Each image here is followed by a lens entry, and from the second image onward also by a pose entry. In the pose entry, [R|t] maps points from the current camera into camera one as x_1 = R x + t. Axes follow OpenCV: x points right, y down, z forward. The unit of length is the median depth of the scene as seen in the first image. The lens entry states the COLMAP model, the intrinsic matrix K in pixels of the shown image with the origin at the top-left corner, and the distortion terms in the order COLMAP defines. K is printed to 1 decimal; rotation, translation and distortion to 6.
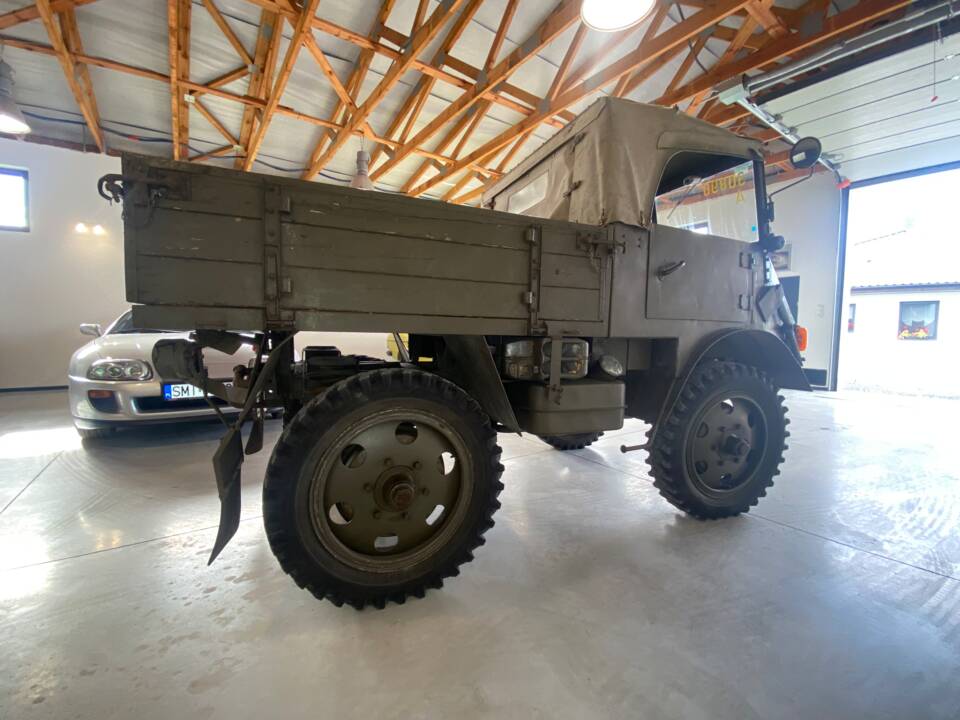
lens RADIAL K [[401.8, 0, 481.8], [0, 401.8, 360.0], [0, 0, 1]] dist [-0.006436, -0.001847]
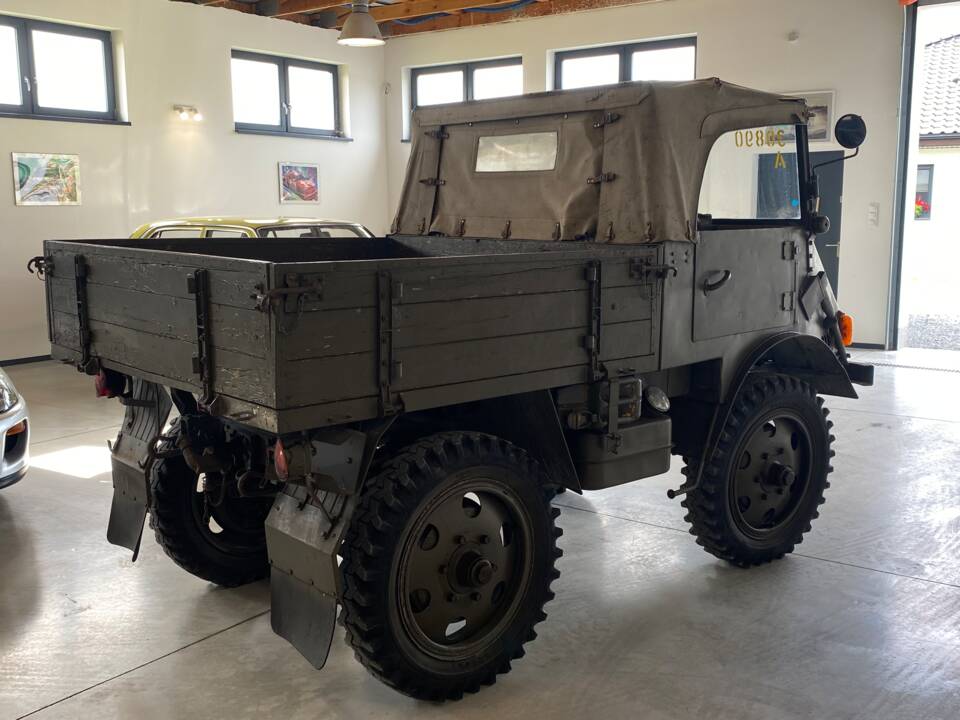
lens RADIAL K [[980.2, 0, 480.1], [0, 980.2, 354.7], [0, 0, 1]] dist [0.025088, 0.000000]
pose [[0.949115, -0.062622, 0.308641, -0.629965], [0.037462, 0.995522, 0.086785, -0.258501], [-0.312693, -0.070807, 0.947211, -0.795665]]
